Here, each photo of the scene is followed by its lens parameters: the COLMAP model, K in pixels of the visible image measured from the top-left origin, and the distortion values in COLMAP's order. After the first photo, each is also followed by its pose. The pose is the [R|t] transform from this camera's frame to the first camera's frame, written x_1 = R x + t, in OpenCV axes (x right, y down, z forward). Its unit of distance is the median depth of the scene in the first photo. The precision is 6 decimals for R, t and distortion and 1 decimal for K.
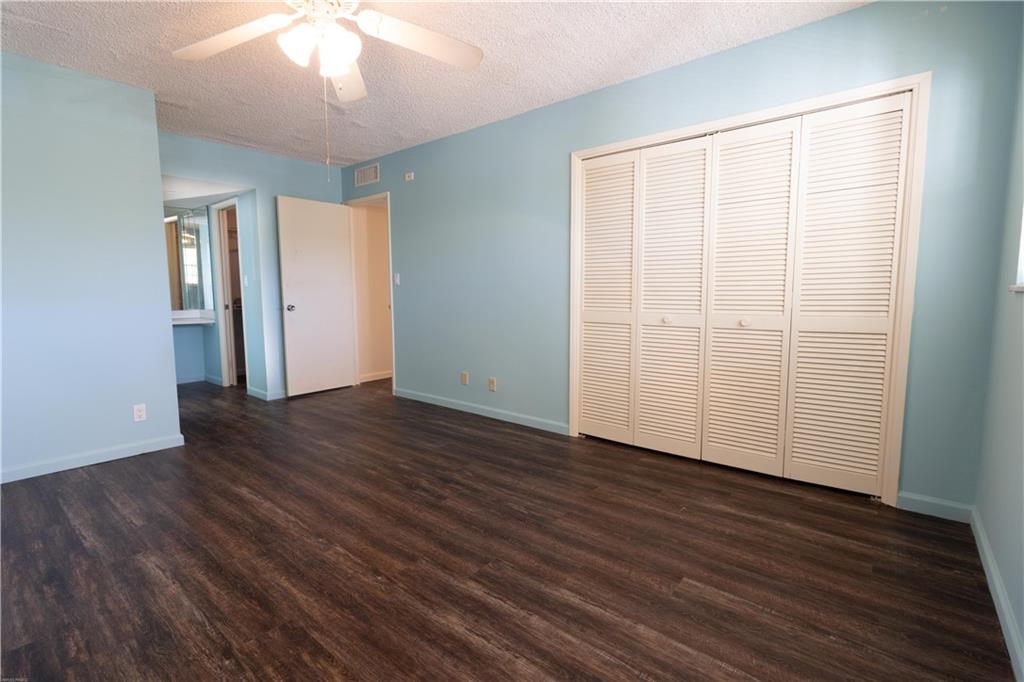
lens RADIAL K [[478.2, 0, 512.6], [0, 478.2, 340.3], [0, 0, 1]] dist [-0.000815, 0.000538]
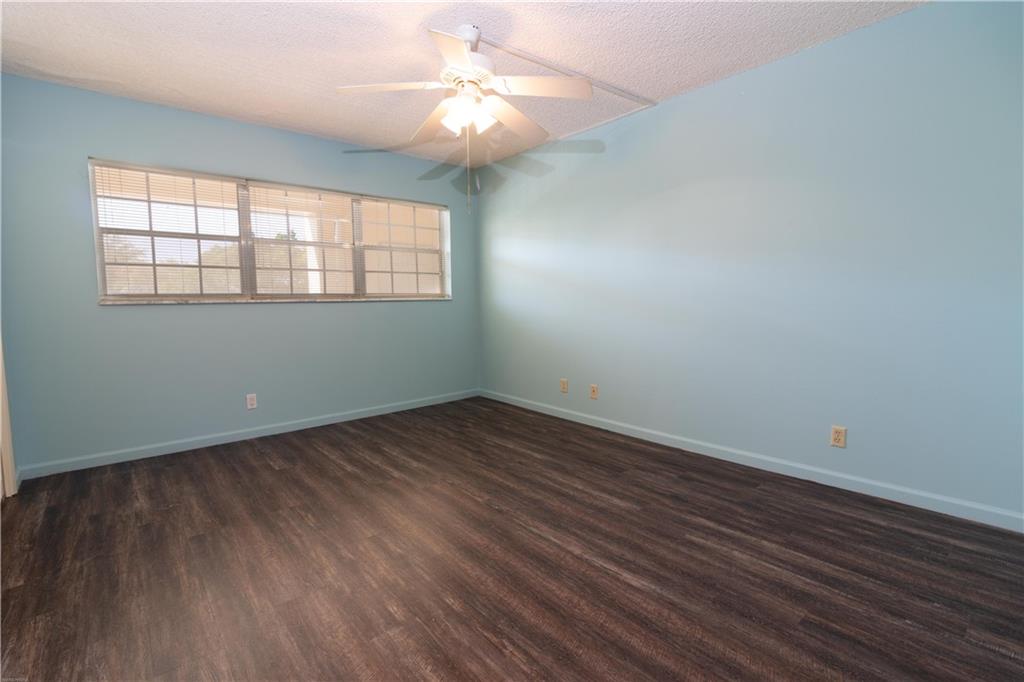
lens RADIAL K [[478.2, 0, 510.7], [0, 478.2, 339.2], [0, 0, 1]] dist [-0.000815, 0.000538]
pose [[-0.984098, 0.005401, 0.177543, -0.688206], [0.038752, 0.981989, 0.184922, -0.216298], [-0.173347, 0.188862, -0.966583, 2.184928]]
